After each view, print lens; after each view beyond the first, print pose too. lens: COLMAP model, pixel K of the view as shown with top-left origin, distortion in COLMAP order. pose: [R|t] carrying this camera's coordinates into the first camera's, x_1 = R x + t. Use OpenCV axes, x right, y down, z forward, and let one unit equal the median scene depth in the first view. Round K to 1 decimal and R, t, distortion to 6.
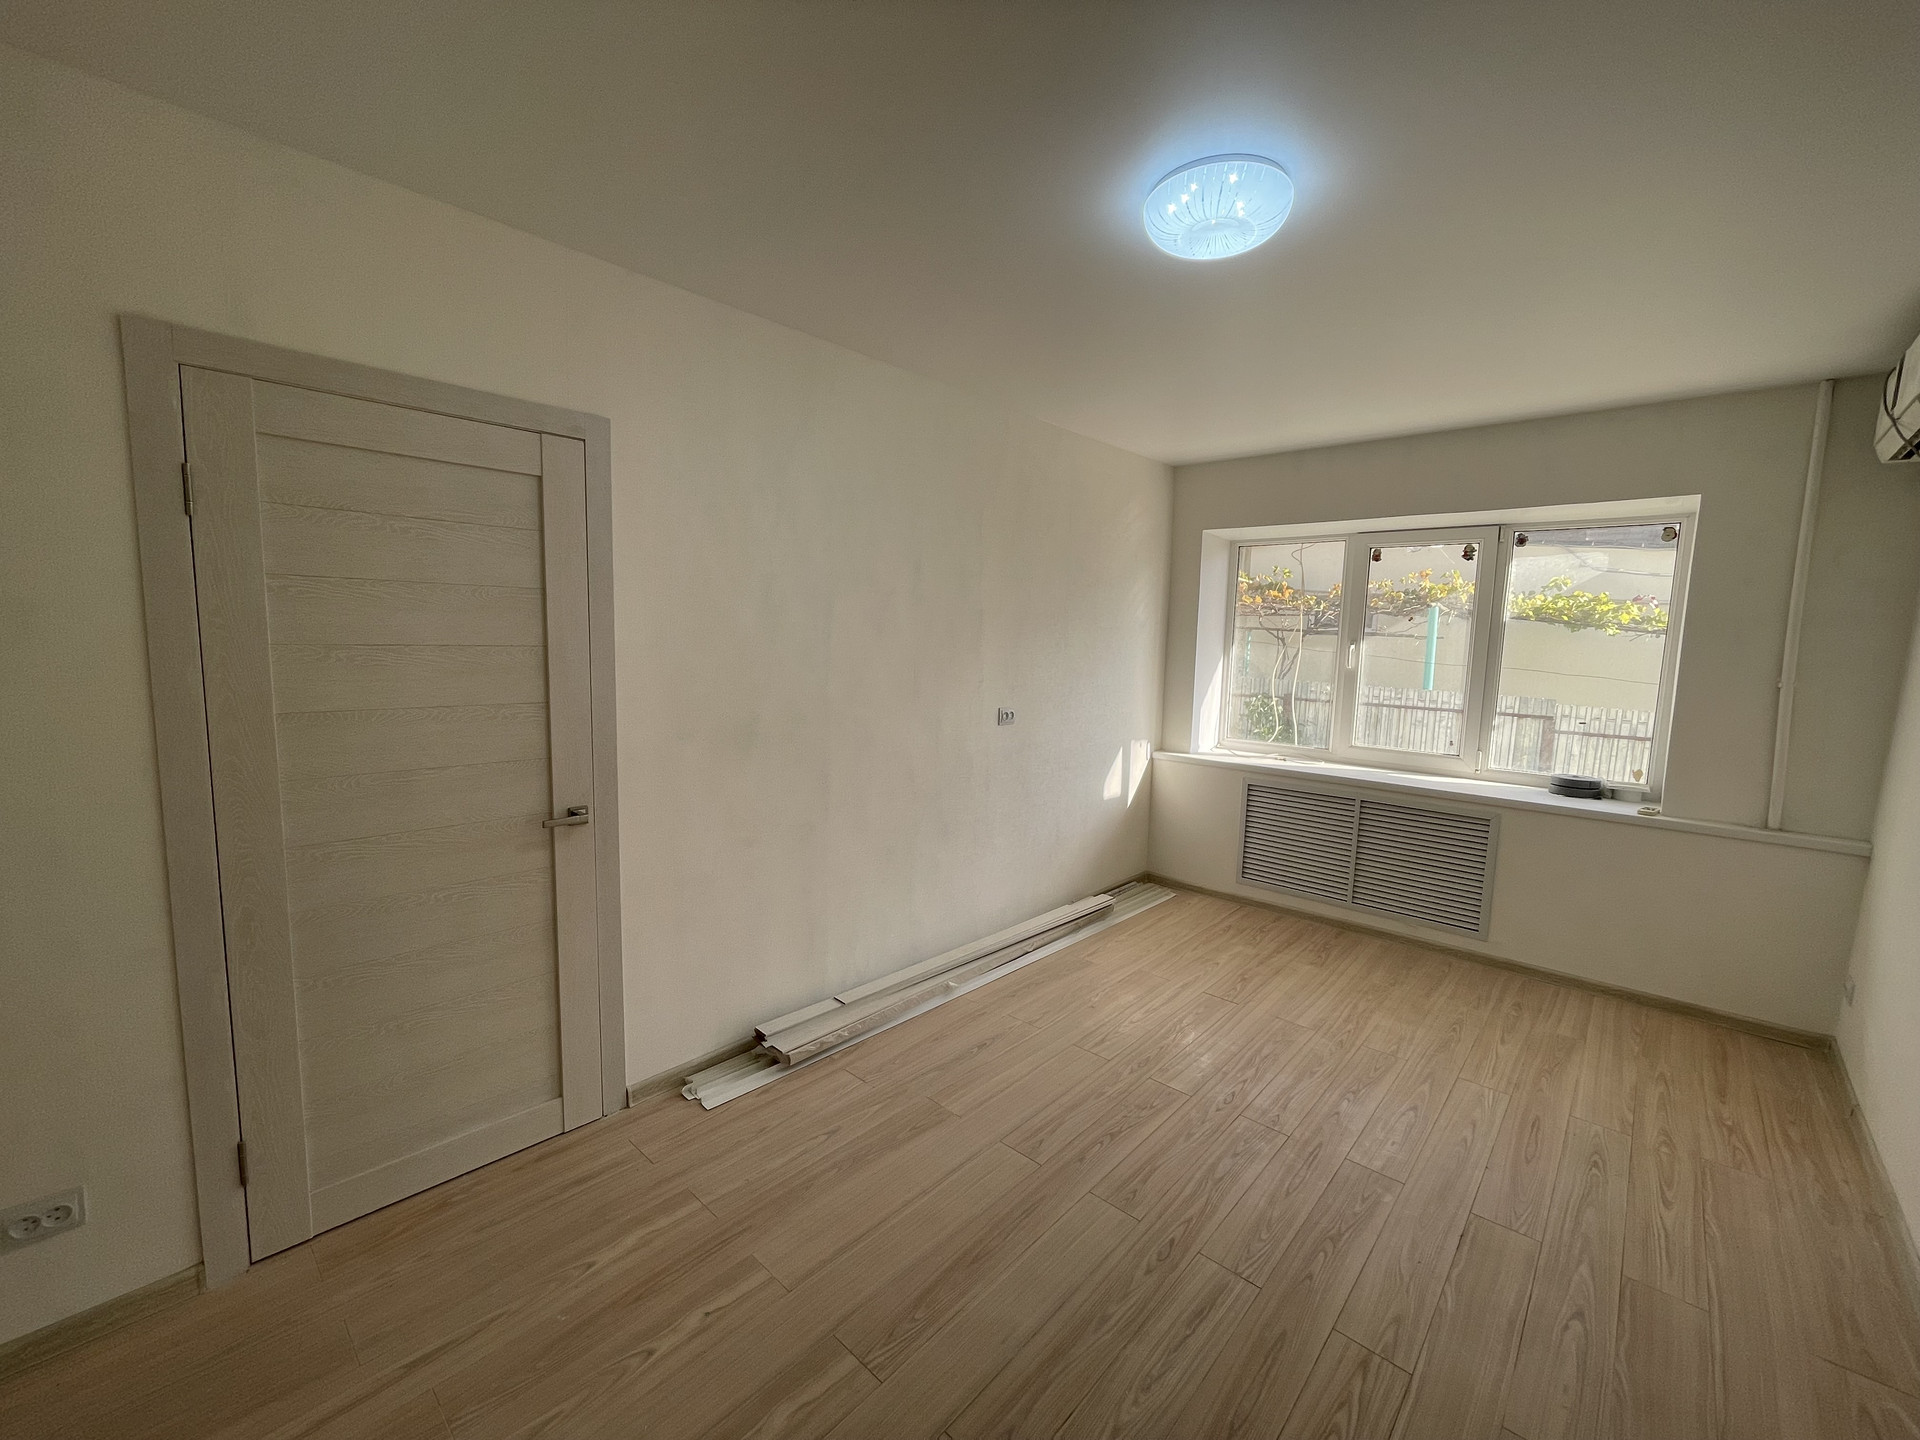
lens RADIAL K [[776.6, 0, 957.8], [0, 776.6, 720.3], [0, 0, 1]] dist [0.000562, -0.000577]
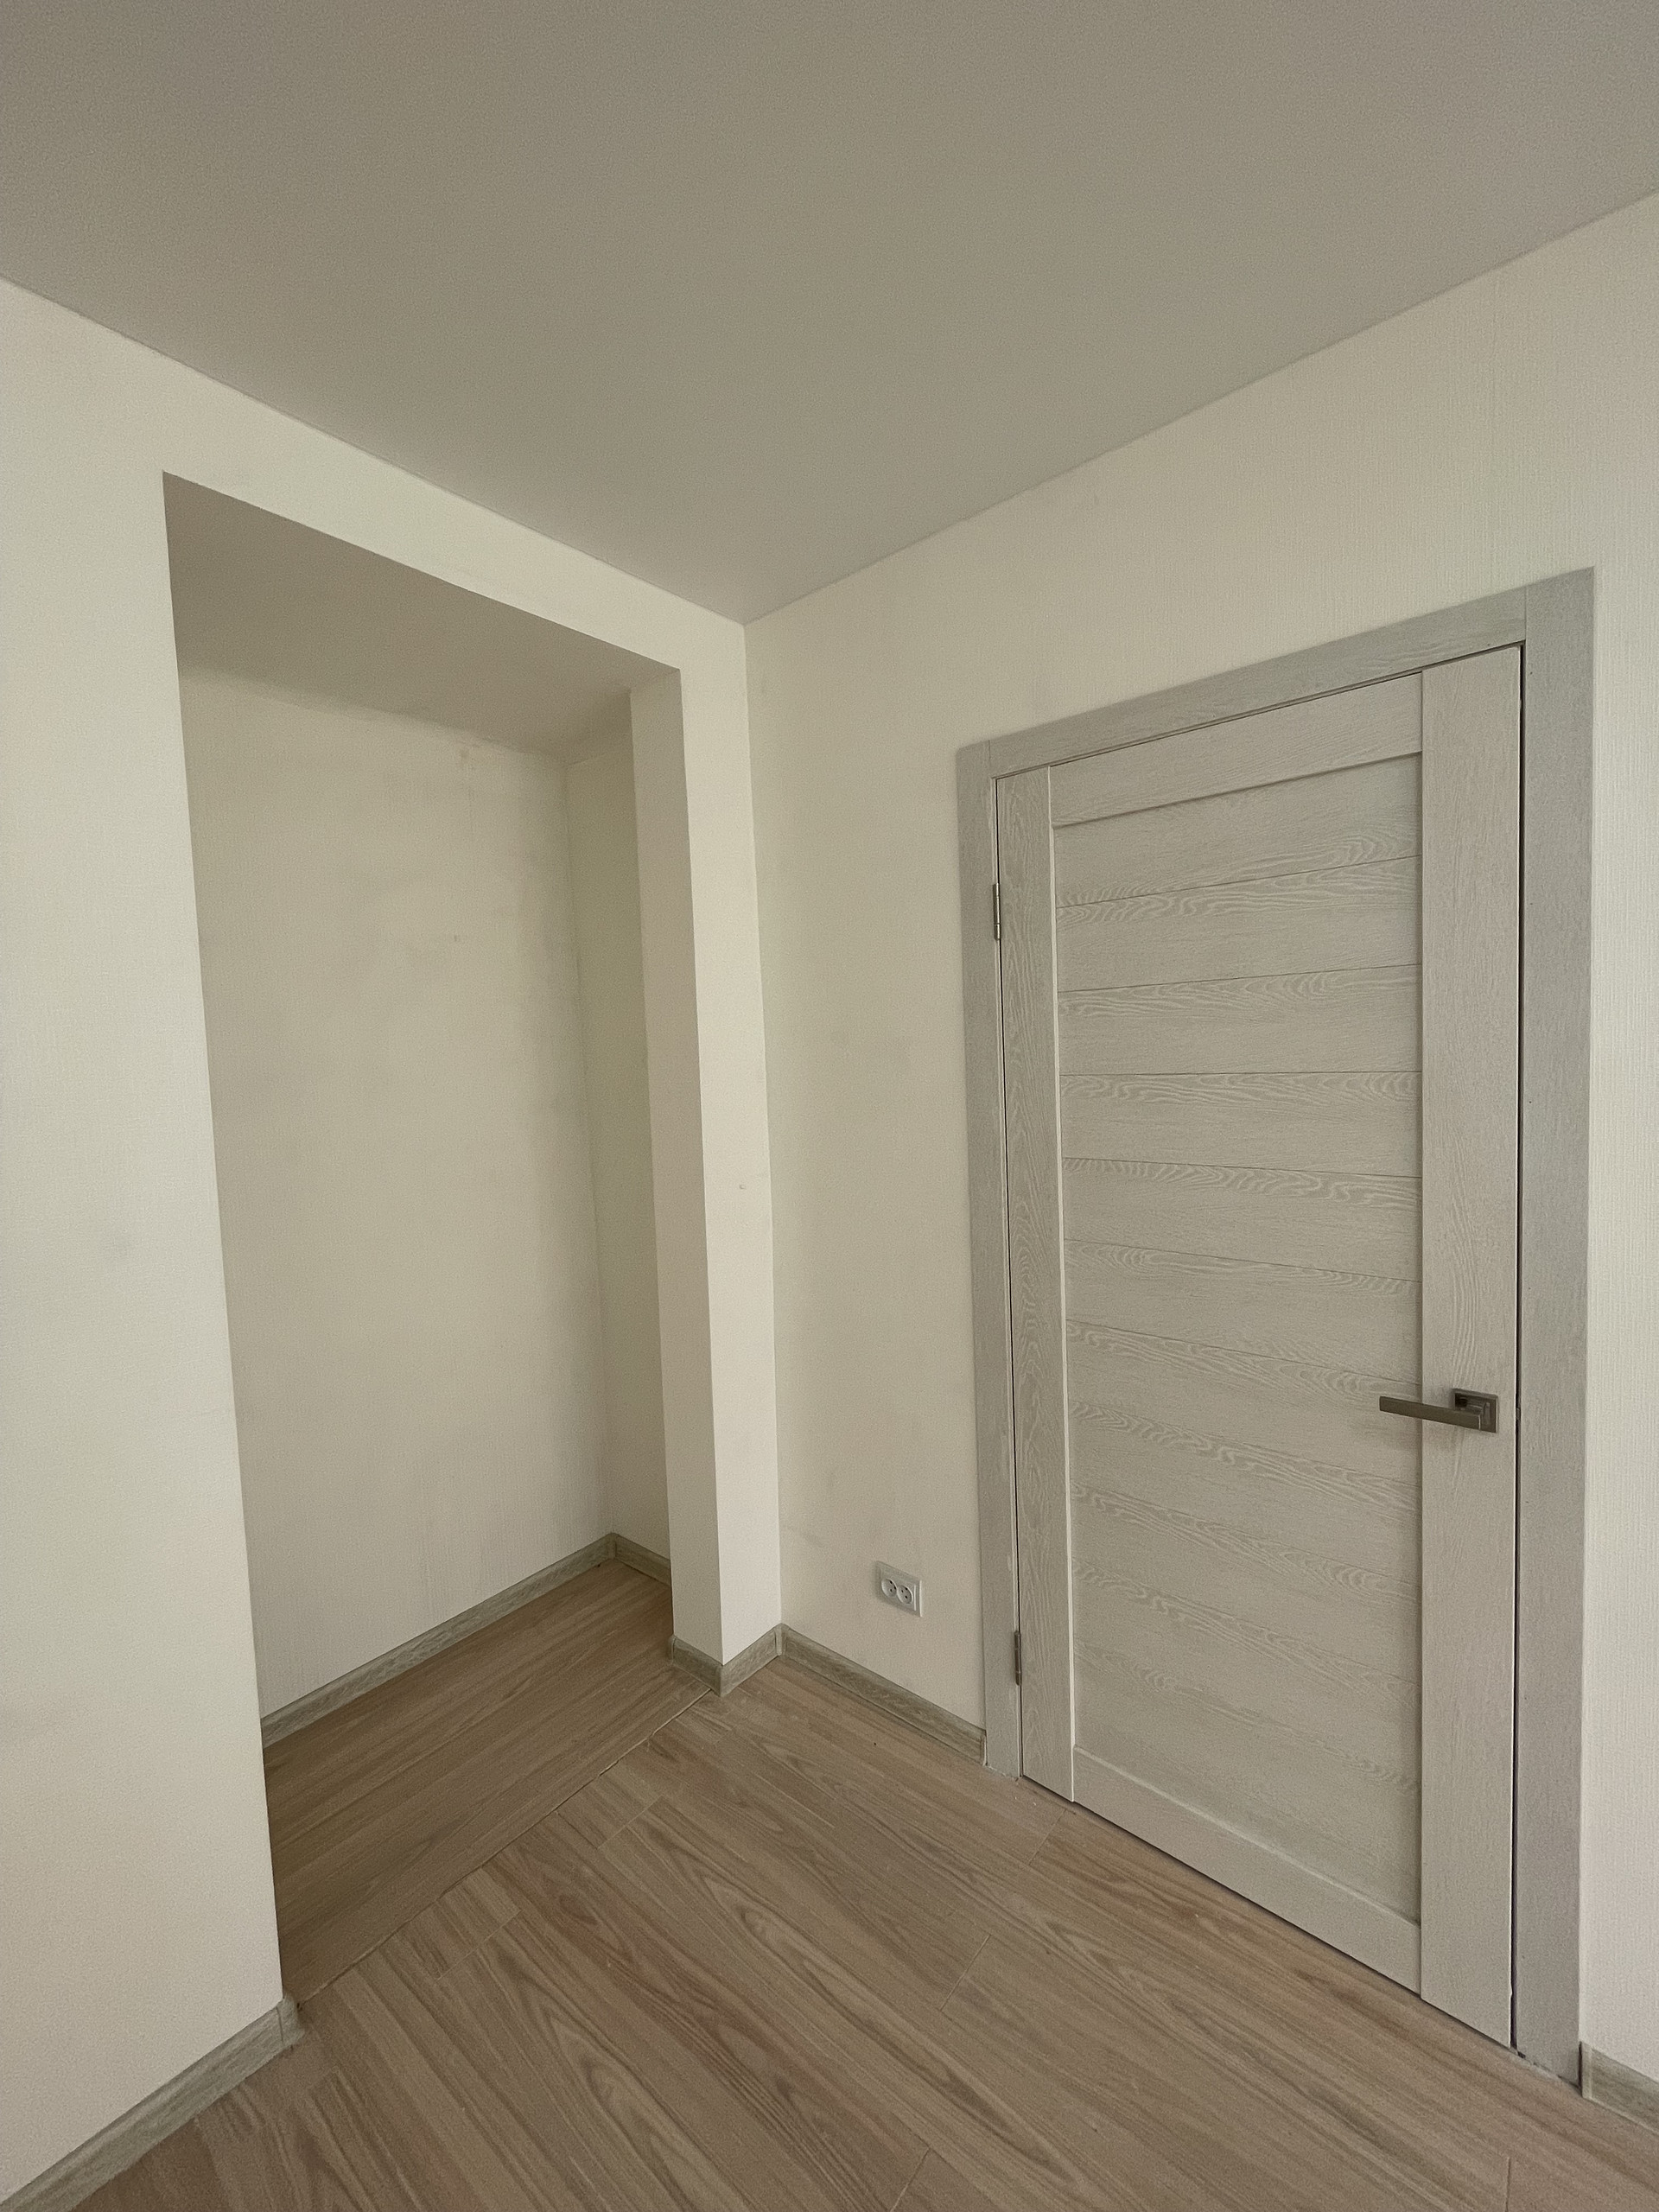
lens RADIAL K [[894.7, 0, 828.7], [0, 894.7, 1106.0], [0, 0, 1]] dist [0.000562, -0.000577]
pose [[0.046066, 0.031620, -0.998438, 0.062163], [-0.074174, 0.996848, 0.028147, -0.060197], [0.996181, 0.072761, 0.048266, 0.580679]]
